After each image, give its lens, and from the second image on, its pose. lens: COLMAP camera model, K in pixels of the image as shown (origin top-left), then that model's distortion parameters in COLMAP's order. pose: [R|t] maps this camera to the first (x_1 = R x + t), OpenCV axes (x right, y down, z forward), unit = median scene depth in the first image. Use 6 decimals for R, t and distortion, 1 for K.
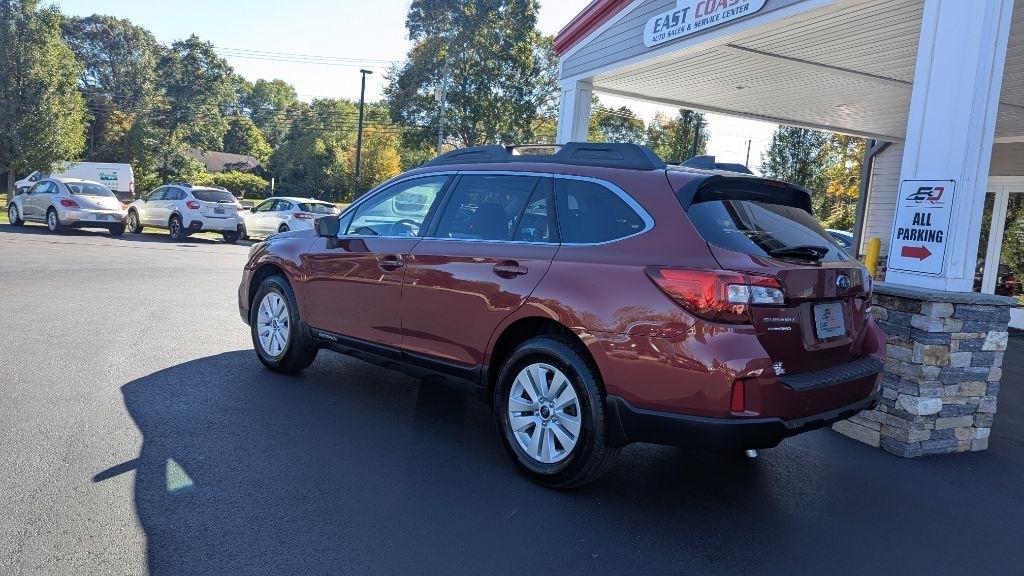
lens RADIAL K [[727.2, 0, 532.0], [0, 727.2, 285.6], [0, 0, 1]] dist [0.067292, -0.059878]
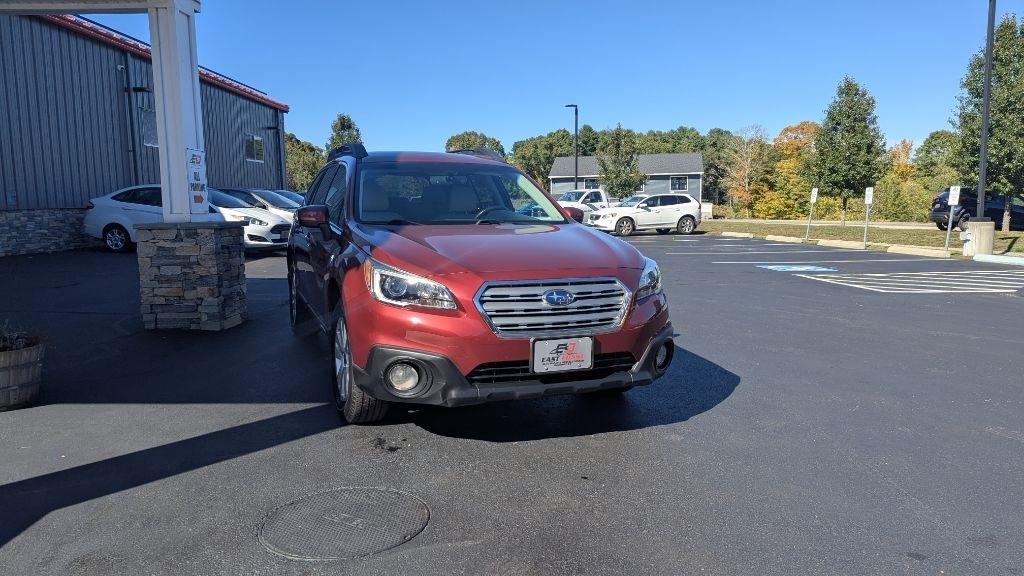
lens RADIAL K [[712.0, 0, 524.7], [0, 712.0, 283.8], [0, 0, 1]] dist [0.077495, -0.078628]
pose [[-0.918899, -0.122364, 0.375035, -0.414002], [-0.034523, 0.971973, 0.232543, -0.152870], [-0.392978, 0.200737, -0.897370, 1.327273]]
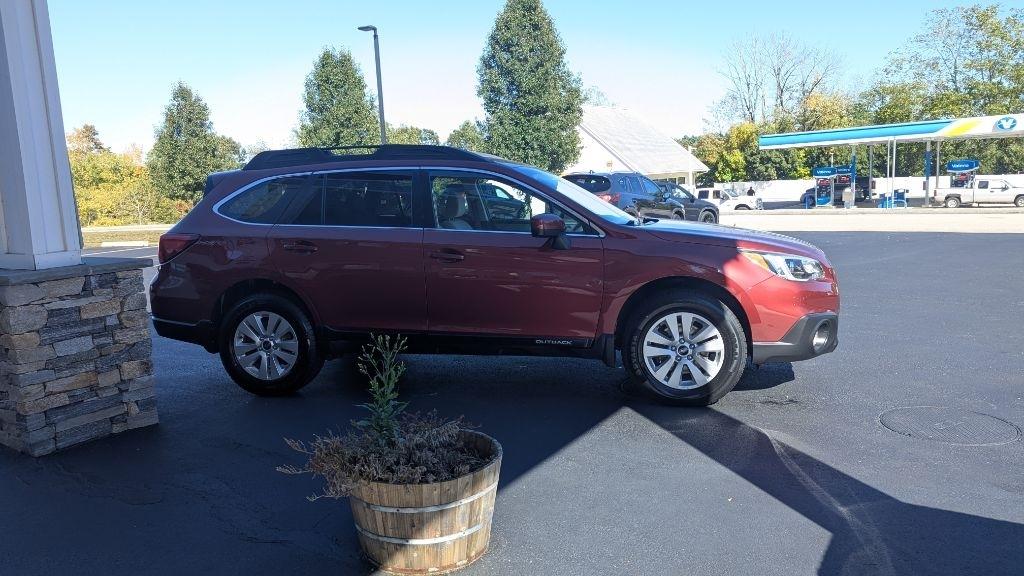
lens RADIAL K [[713.5, 0, 500.4], [0, 713.5, 273.9], [0, 0, 1]] dist [0.061111, -0.053627]
pose [[-0.847884, 0.019903, -0.529808, 0.342111], [-0.076135, 0.984367, 0.158823, -0.108479], [0.524687, 0.175001, -0.833114, 1.299535]]
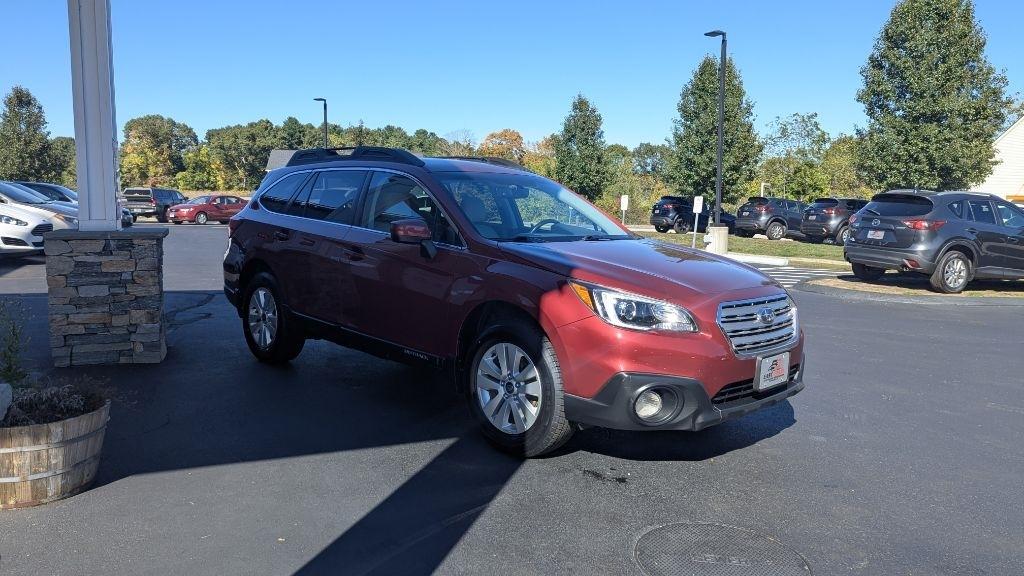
lens RADIAL K [[713.7, 0, 512.9], [0, 713.7, 268.1], [0, 0, 1]] dist [0.066810, -0.061642]
pose [[-0.994893, -0.100753, 0.006097, -0.087620], [-0.097790, 0.977077, 0.189097, -0.143994], [-0.025010, 0.187535, -0.981939, 1.382190]]
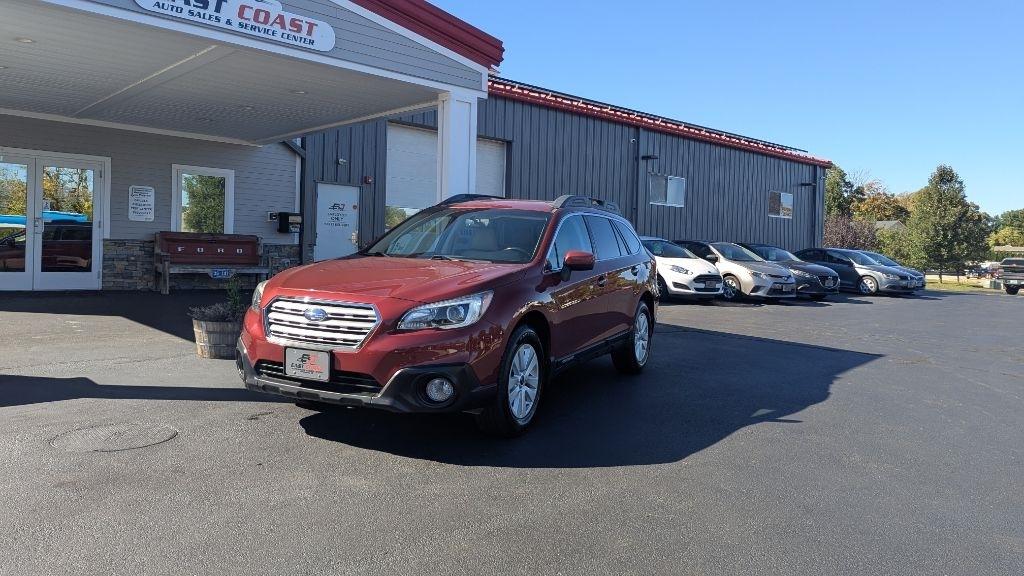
lens RADIAL K [[722.9, 0, 533.4], [0, 722.9, 265.8], [0, 0, 1]] dist [0.037147, -0.005185]
pose [[-0.341416, -0.116986, 0.932604, -0.833577], [0.024631, 0.990770, 0.133299, -0.144000], [-0.939590, 0.068481, -0.335383, 0.928037]]
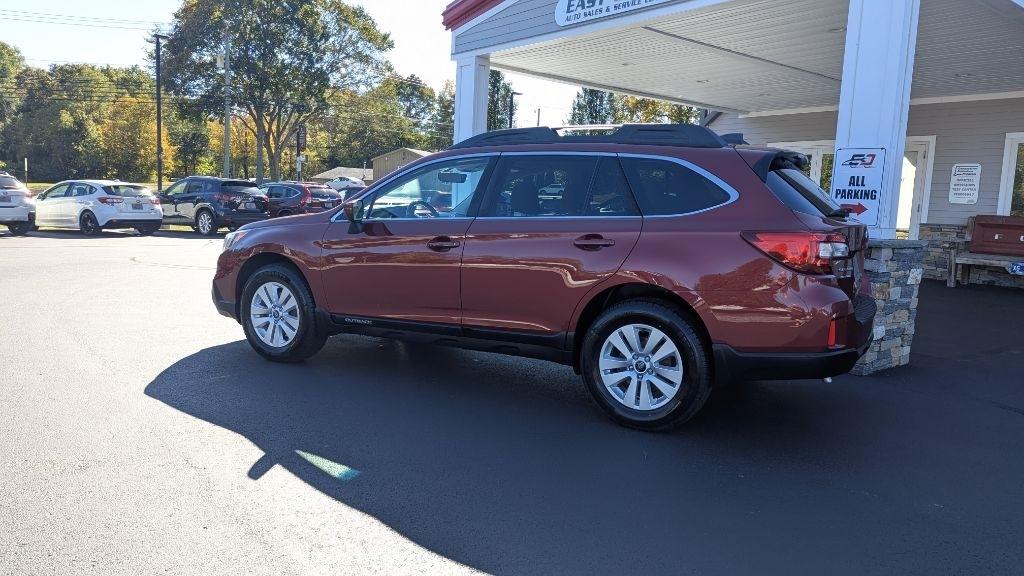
lens RADIAL K [[727.4, 0, 525.8], [0, 727.4, 291.9], [0, 0, 1]] dist [0.066273, -0.059305]
pose [[0.960487, -0.078512, 0.267021, -0.212363], [0.065390, 0.996190, 0.057699, -0.008835], [-0.270534, -0.037959, 0.961962, -0.016825]]
